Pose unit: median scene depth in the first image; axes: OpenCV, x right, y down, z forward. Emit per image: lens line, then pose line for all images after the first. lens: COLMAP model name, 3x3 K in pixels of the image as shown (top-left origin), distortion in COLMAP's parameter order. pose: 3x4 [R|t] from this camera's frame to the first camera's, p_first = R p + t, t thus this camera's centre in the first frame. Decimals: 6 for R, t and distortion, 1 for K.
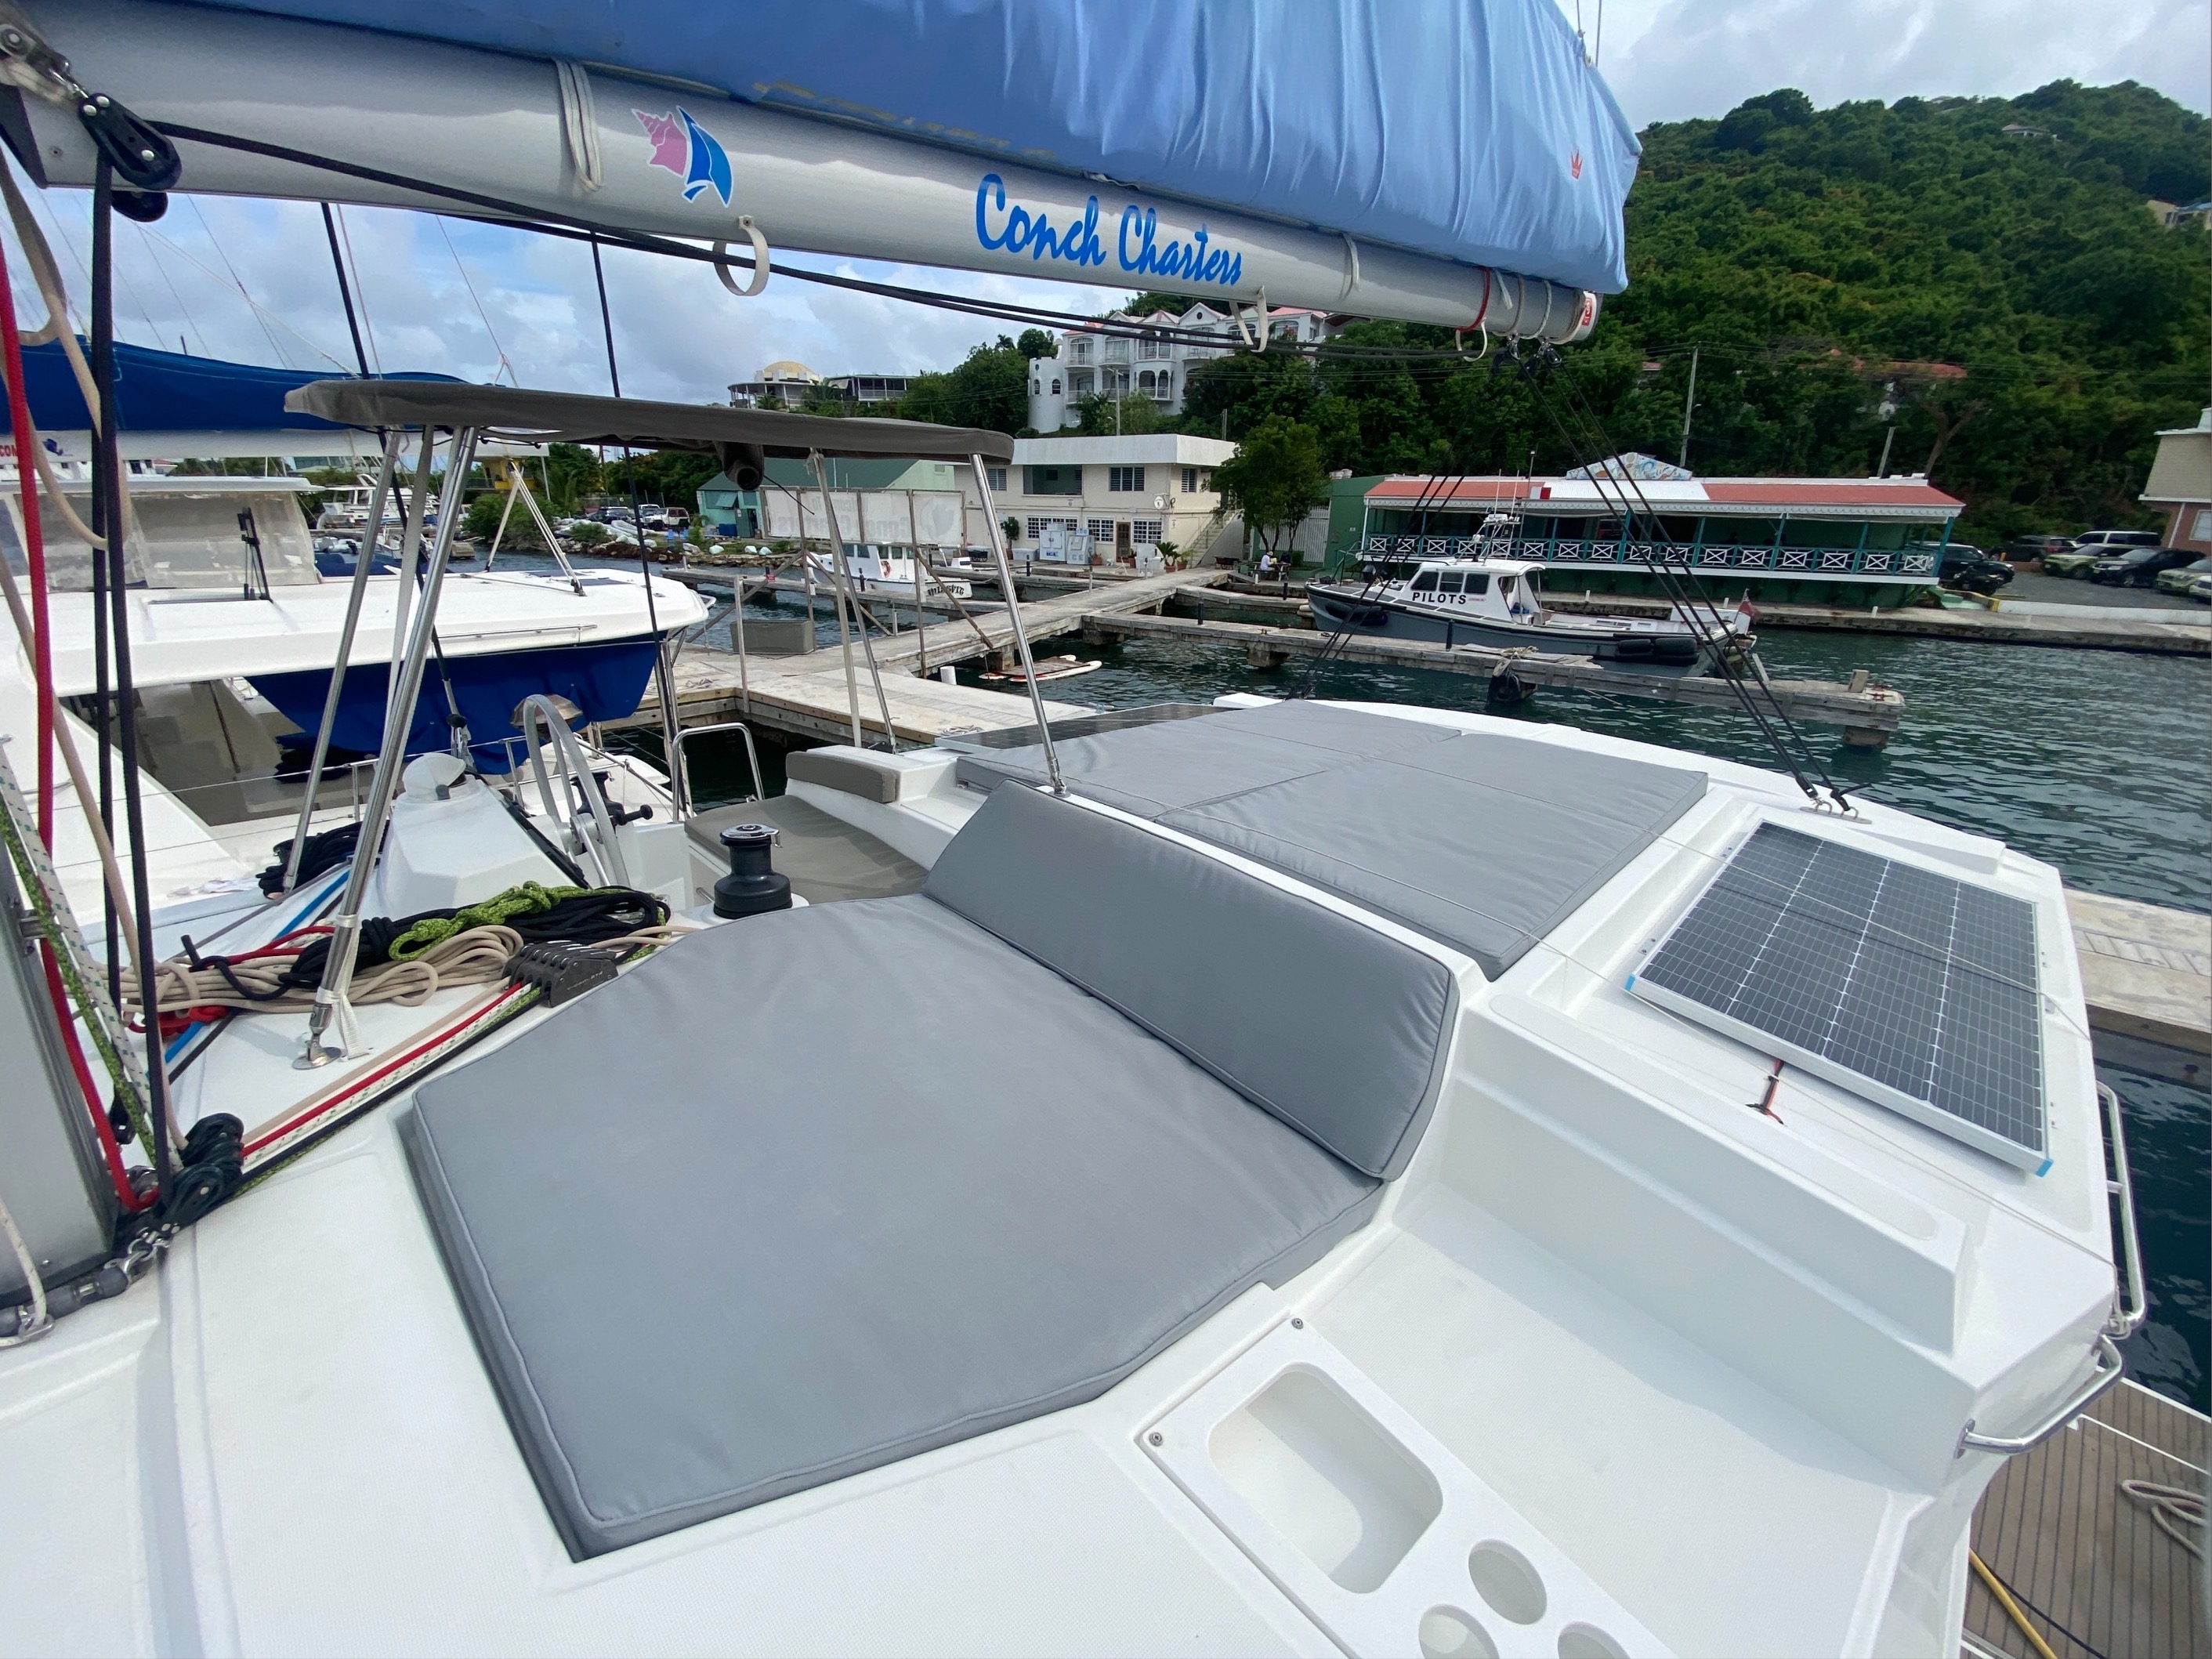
lens RADIAL K [[895.2, 0, 1111.7], [0, 895.2, 854.1], [0, 0, 1]] dist [-0.008222, -0.008945]
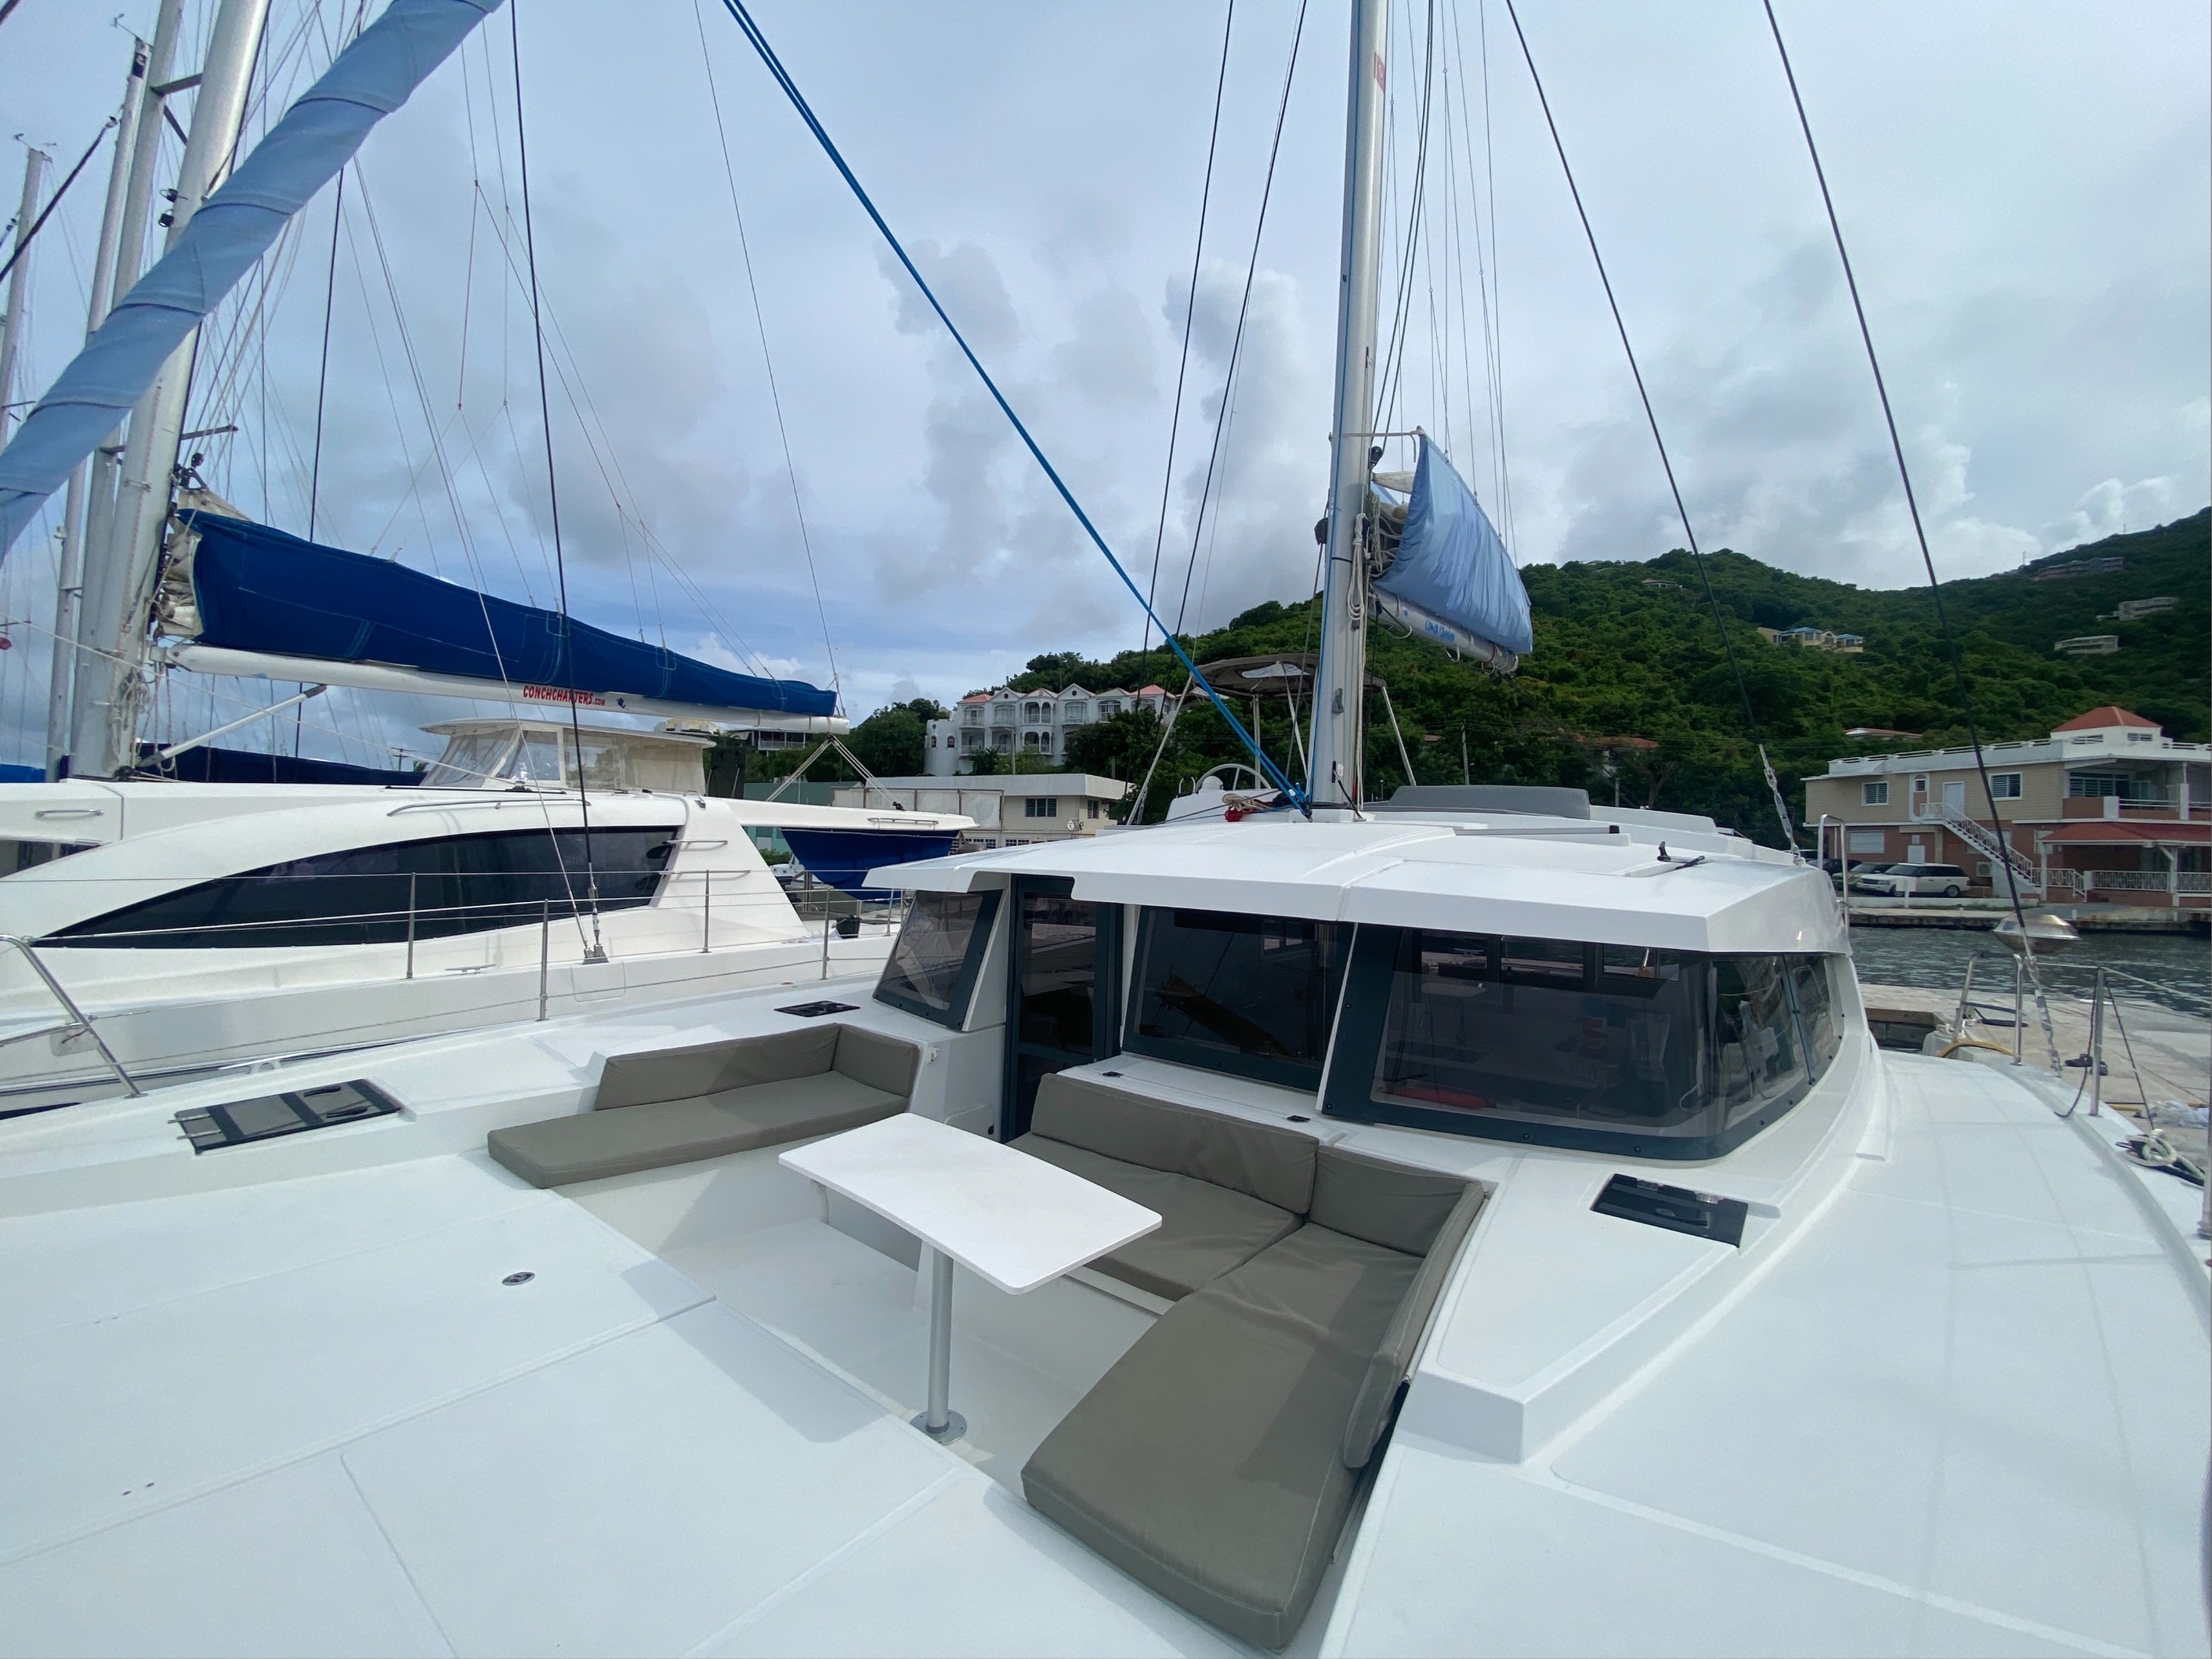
lens RADIAL K [[891.7, 0, 1104.3], [0, 891.7, 866.4], [0, 0, 1]] dist [0.006845, -0.017412]
pose [[0.987176, 0.005461, 0.159541, -0.053059], [0.050331, 0.937792, -0.343529, 0.037578], [-0.151493, 0.347153, 0.925491, -0.048013]]
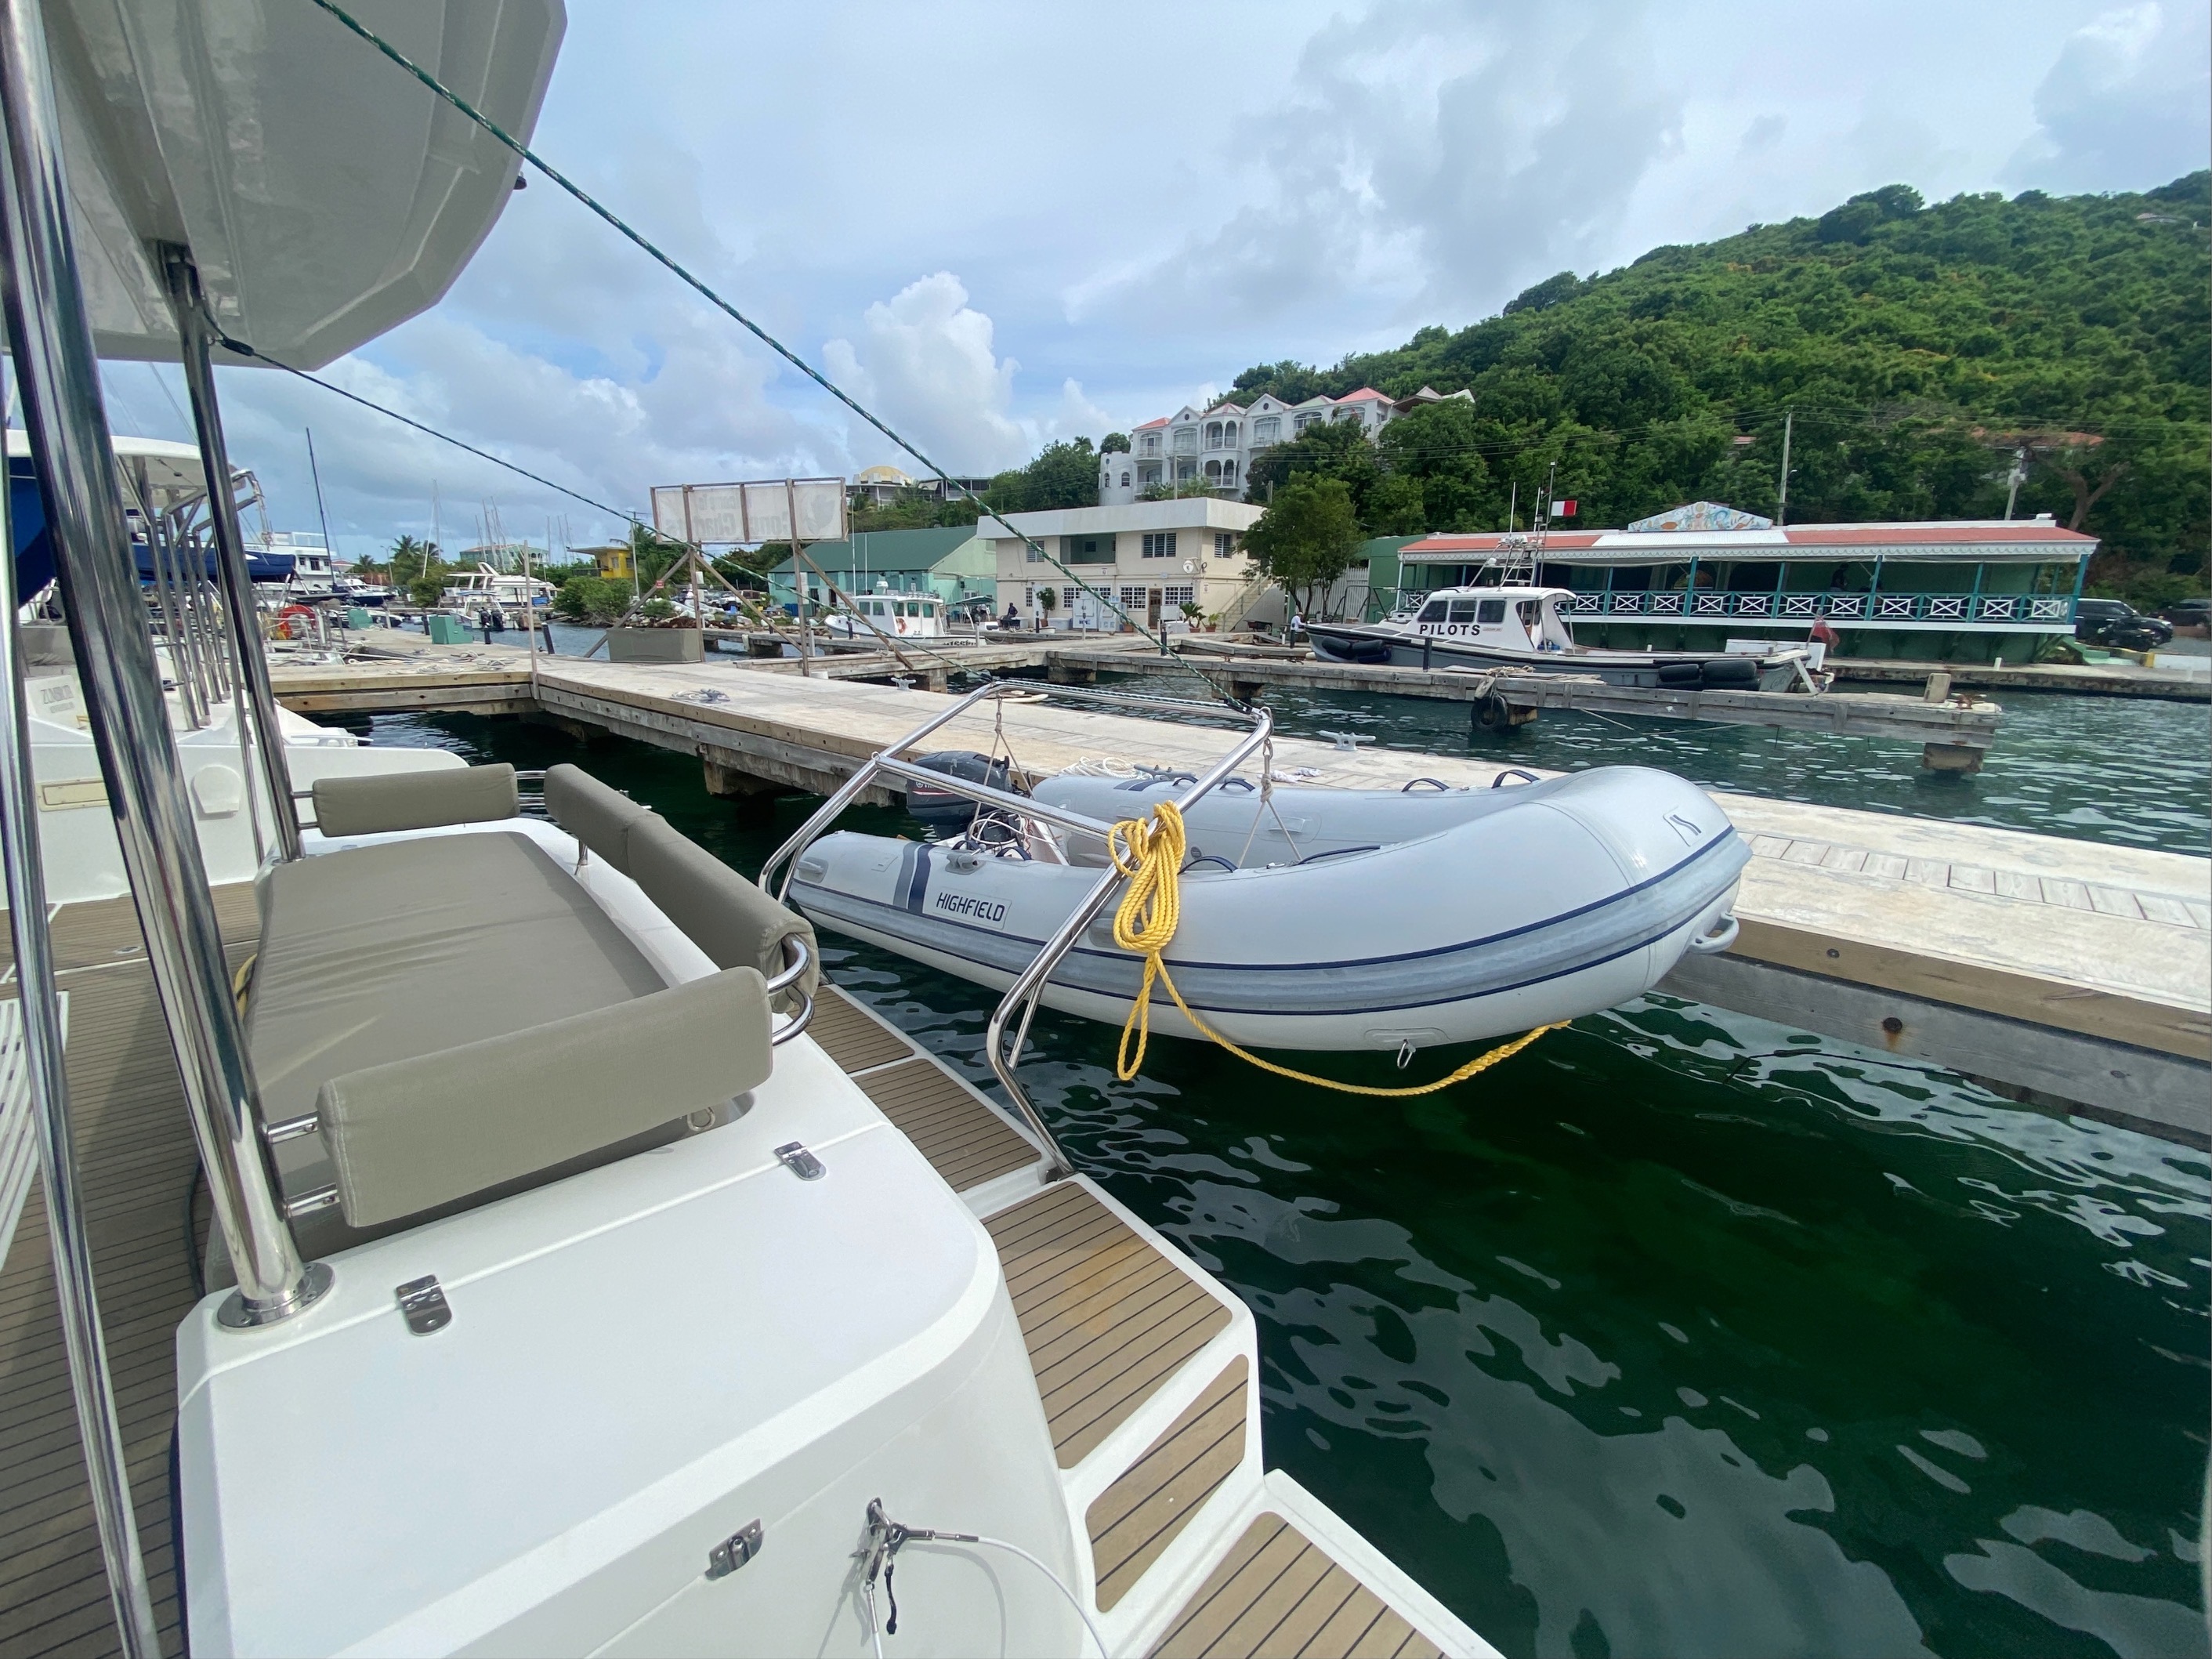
lens RADIAL K [[887.4, 0, 1120.3], [0, 887.4, 860.2], [0, 0, 1]] dist [-0.002107, -0.011155]
pose [[0.994290, 0.022893, -0.104228, 0.050137], [-0.033321, 0.994486, -0.099439, 0.012274], [0.101376, 0.102344, 0.989570, 0.042878]]
